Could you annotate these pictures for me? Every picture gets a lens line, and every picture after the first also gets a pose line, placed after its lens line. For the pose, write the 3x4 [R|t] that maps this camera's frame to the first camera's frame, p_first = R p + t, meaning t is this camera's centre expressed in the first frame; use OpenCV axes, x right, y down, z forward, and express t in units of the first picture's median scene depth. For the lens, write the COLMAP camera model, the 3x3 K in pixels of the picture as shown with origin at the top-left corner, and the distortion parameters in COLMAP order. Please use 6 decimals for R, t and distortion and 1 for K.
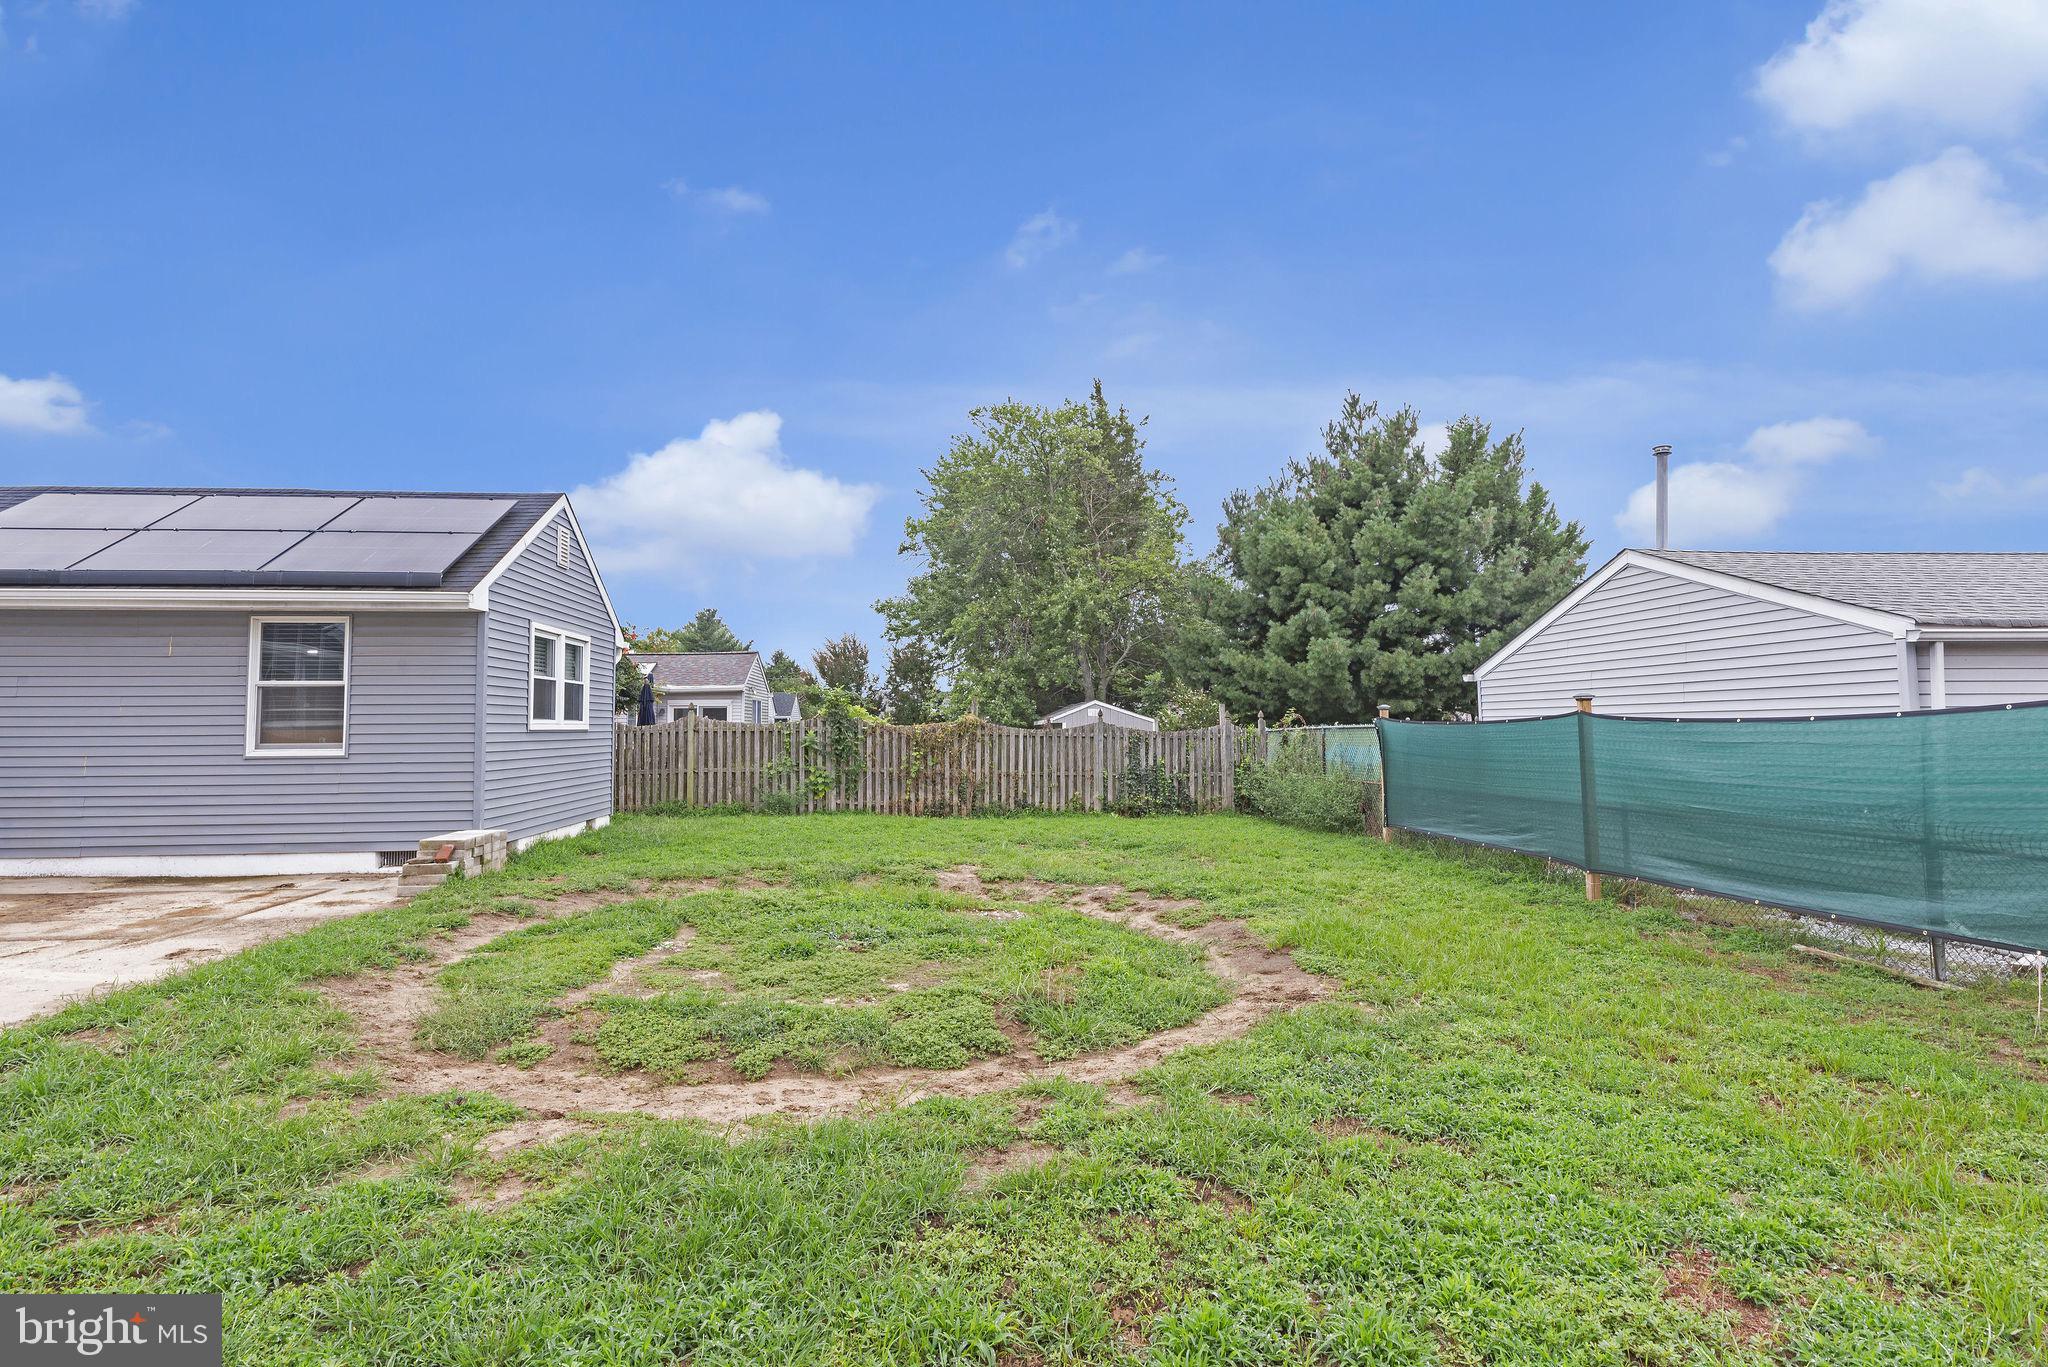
lens RADIAL K [[991.3, 0, 1024.0], [0, 991.3, 683.5], [0, 0, 1]] dist [0.015424, -0.000852]
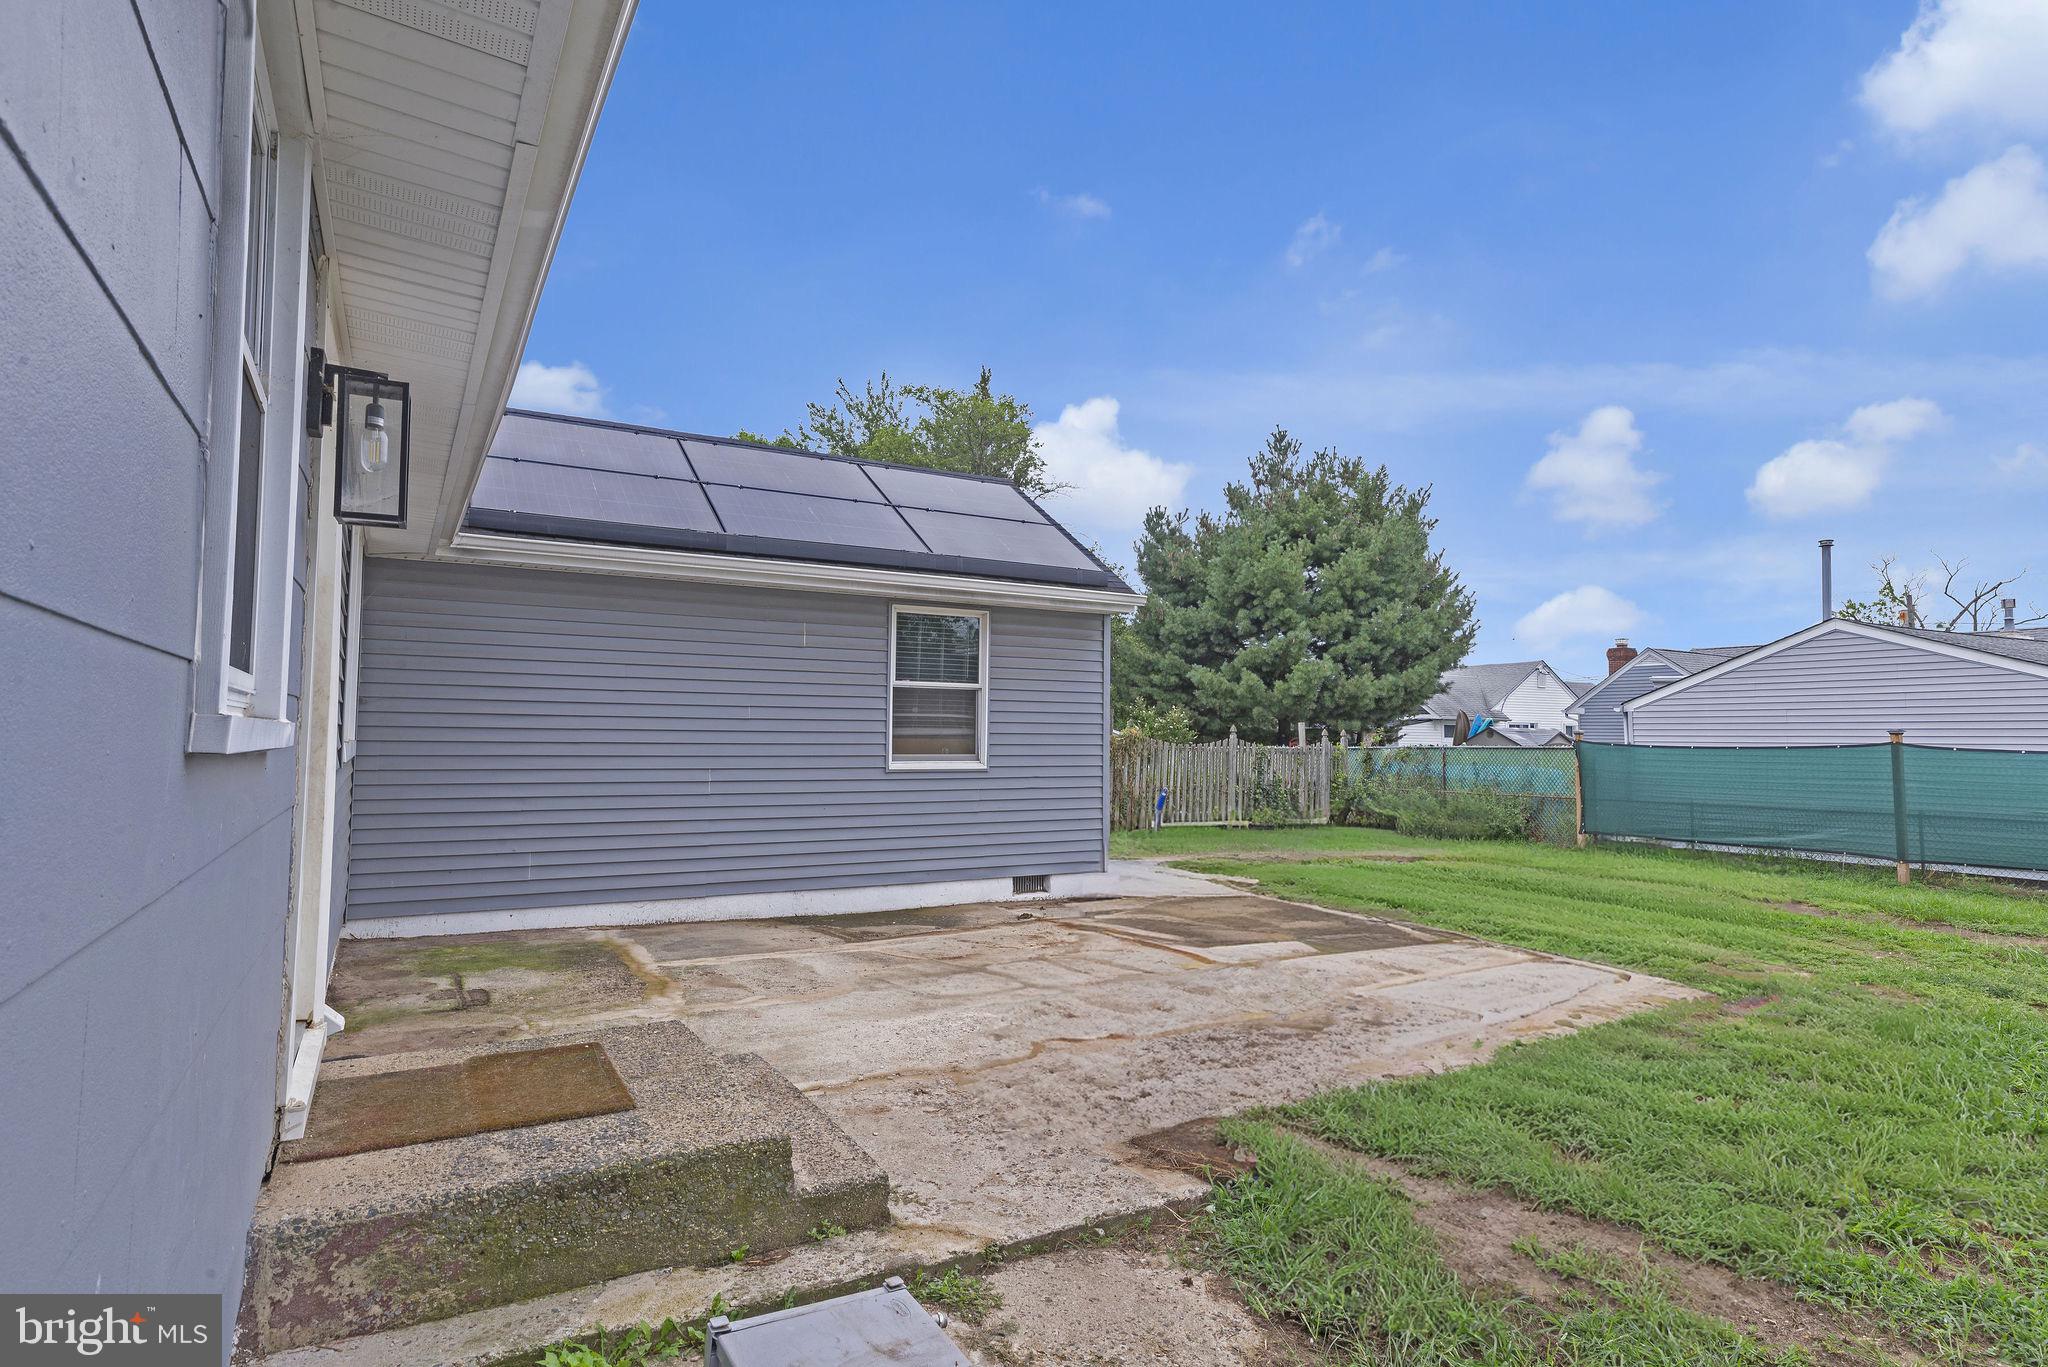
lens RADIAL K [[1089.2, 0, 1024.0], [0, 1089.2, 683.5], [0, 0, 1]] dist [0.001583, -0.000393]
pose [[0.912294, 0.035981, 0.407951, -1.022962], [-0.033771, 0.999350, -0.012622, 0.006938], [-0.408140, -0.002262, 0.912916, 0.130097]]
